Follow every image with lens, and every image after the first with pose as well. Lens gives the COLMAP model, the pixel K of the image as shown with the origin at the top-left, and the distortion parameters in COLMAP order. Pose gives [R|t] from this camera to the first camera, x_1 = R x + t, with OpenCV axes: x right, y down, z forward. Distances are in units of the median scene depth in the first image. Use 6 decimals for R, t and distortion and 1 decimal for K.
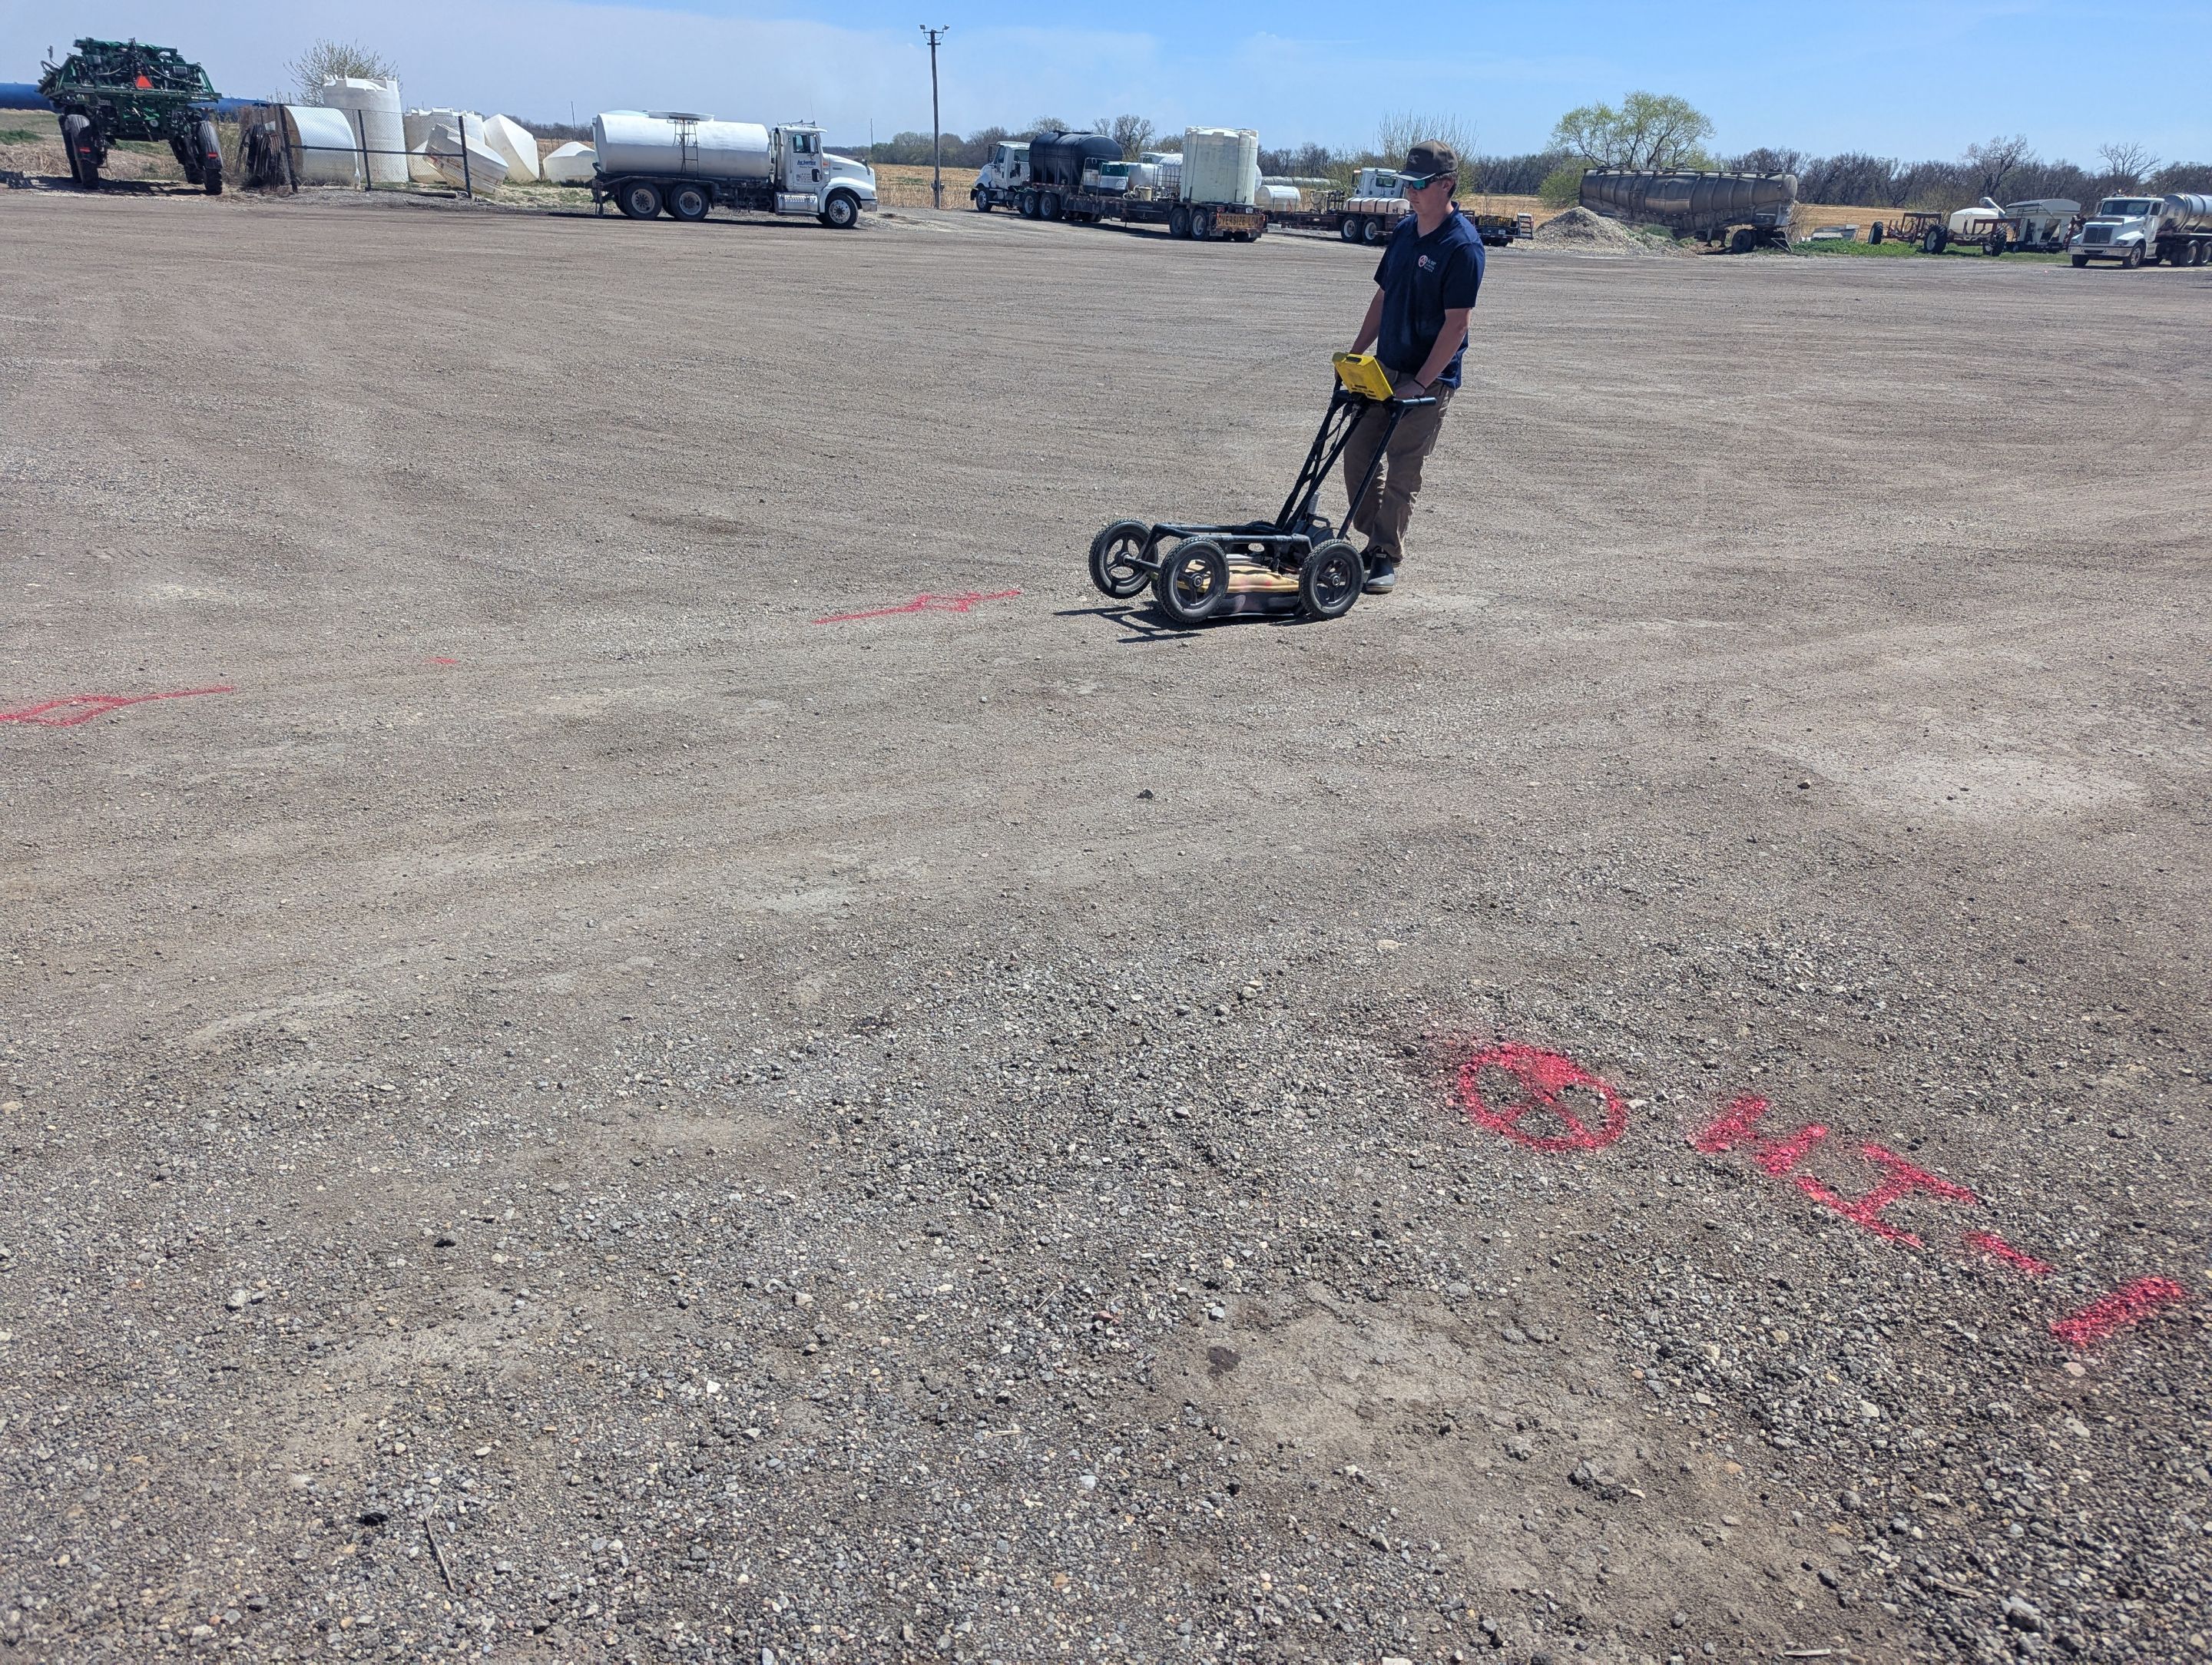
lens RADIAL K [[1530.9, 0, 1106.0], [0, 1530.9, 832.5], [0, 0, 1]] dist [0.045261, -0.040690]
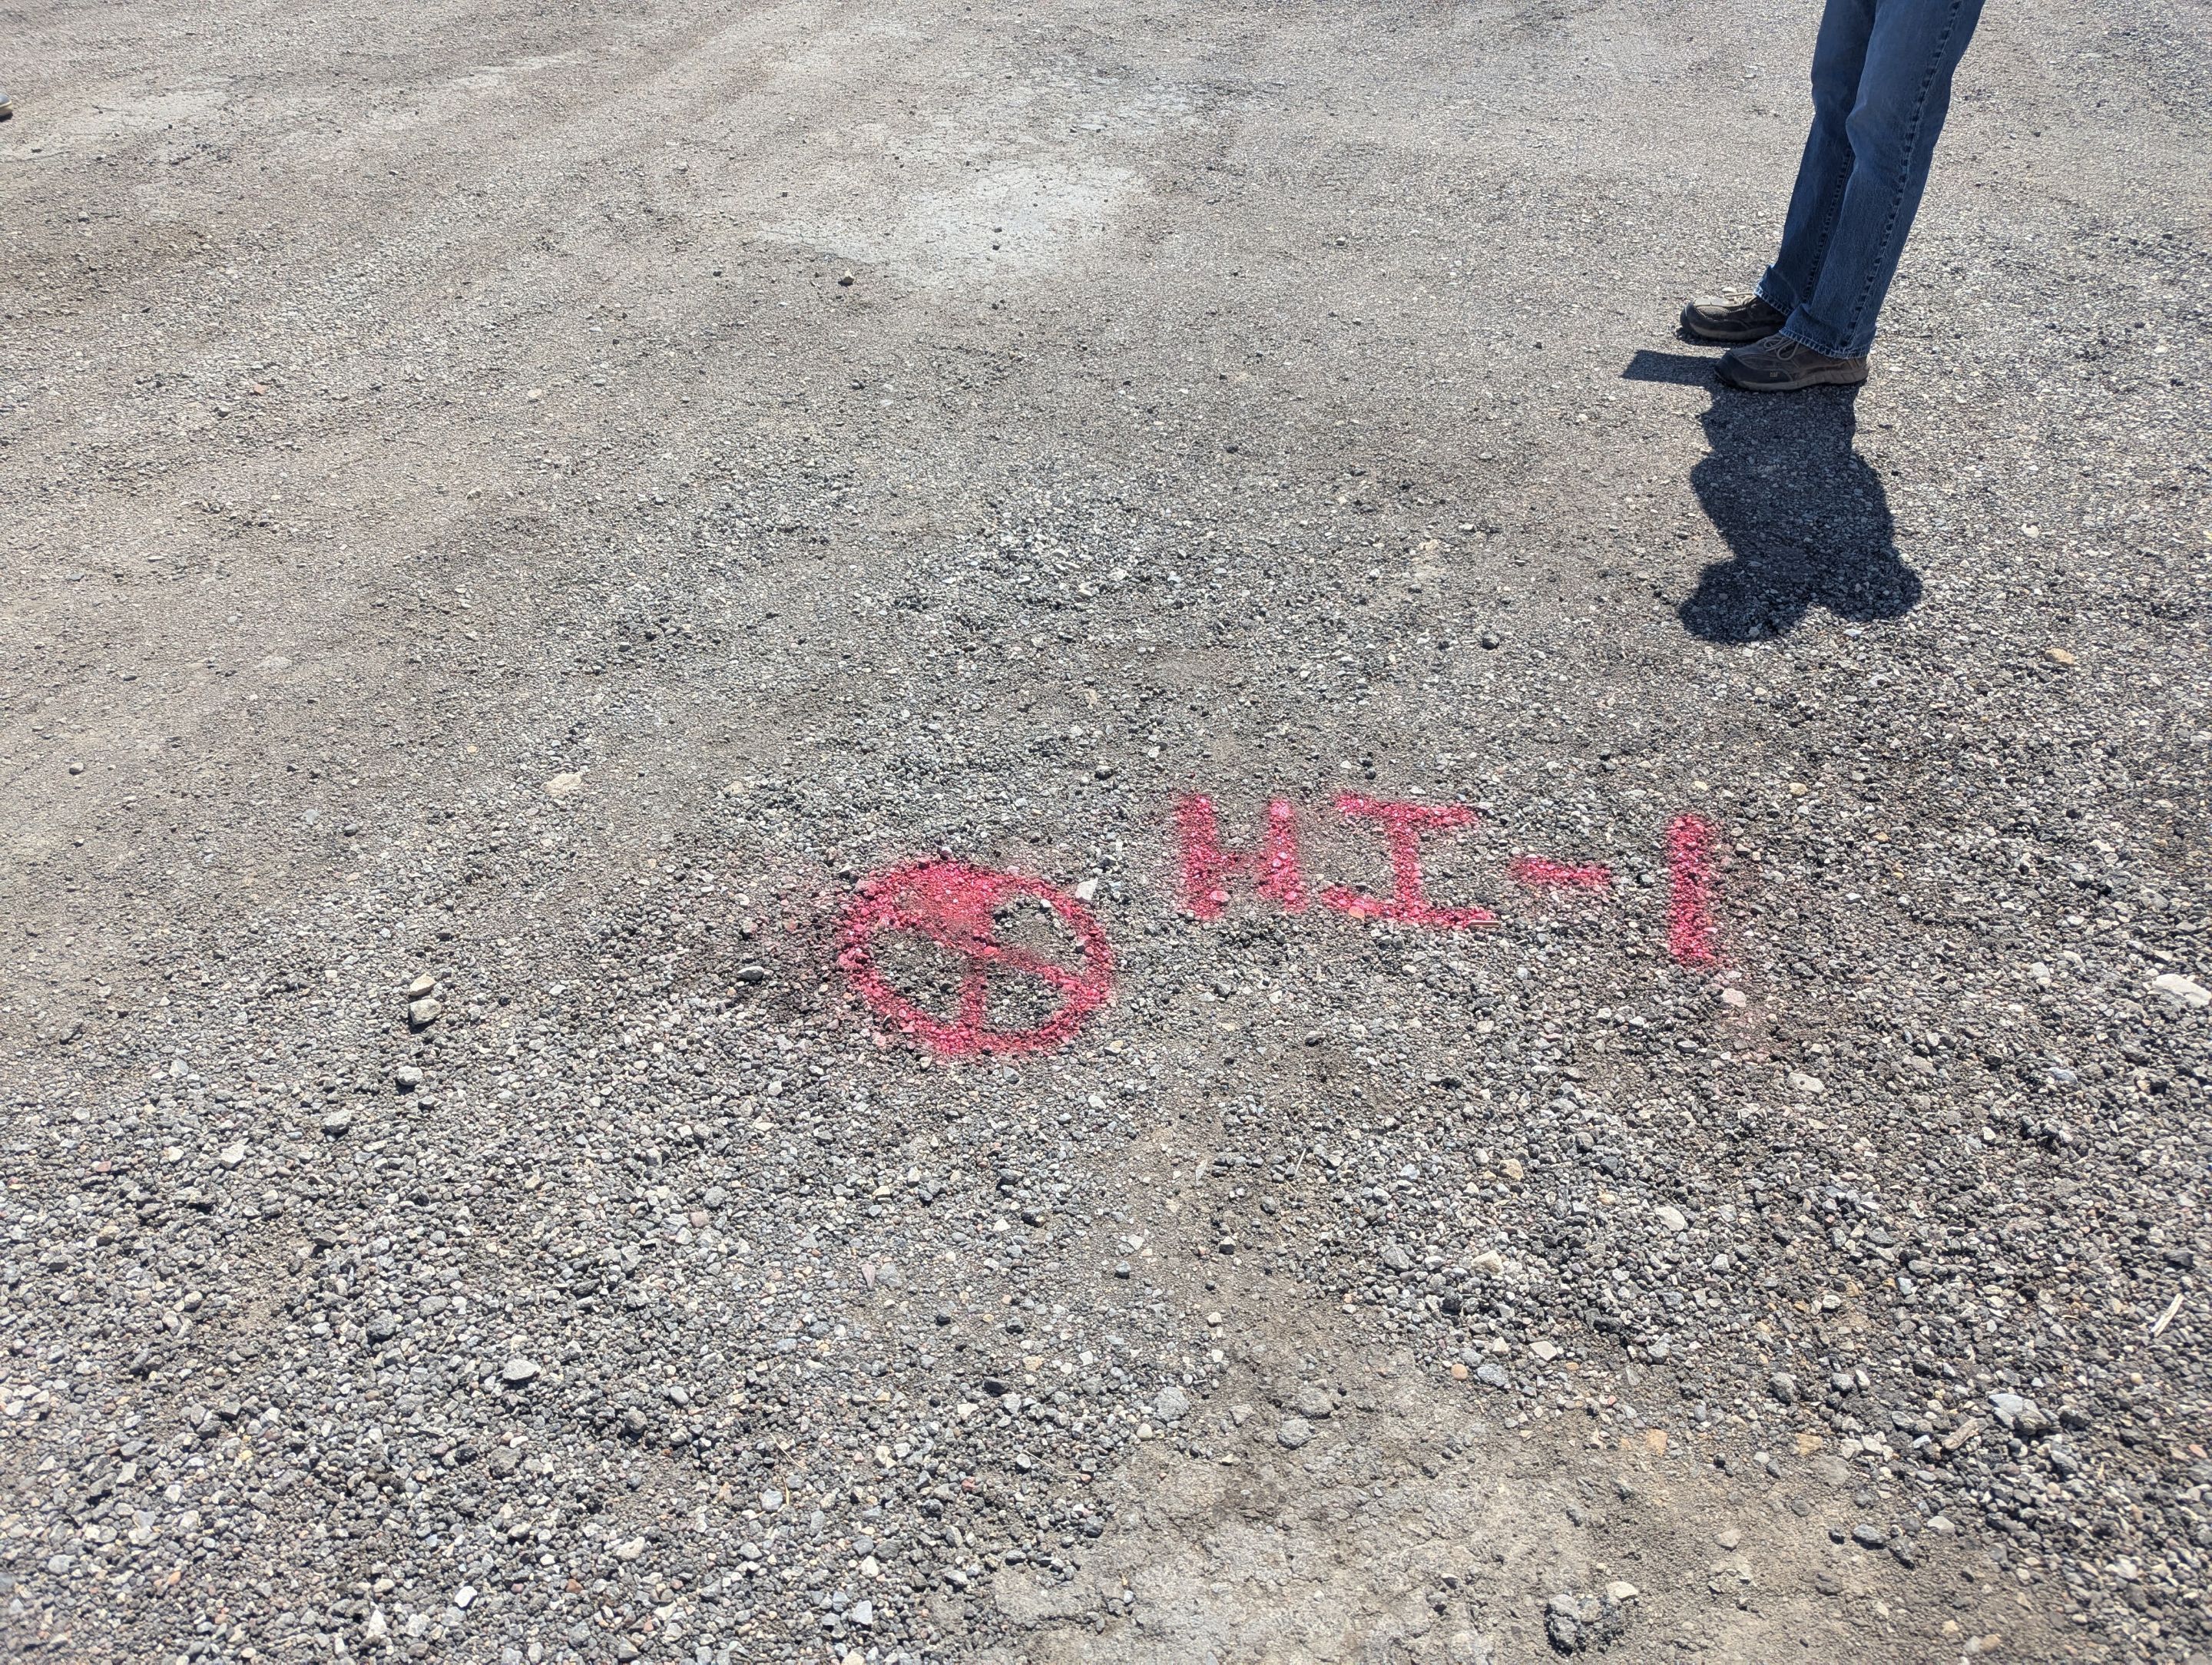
lens RADIAL K [[1530.9, 0, 1106.0], [0, 1530.9, 832.5], [0, 0, 1]] dist [0.045261, -0.040690]
pose [[0.690058, -0.483861, 0.538236, -0.005909], [0.272095, 0.862555, 0.426571, -0.141673], [-0.670659, -0.147907, 0.726870, 0.522906]]
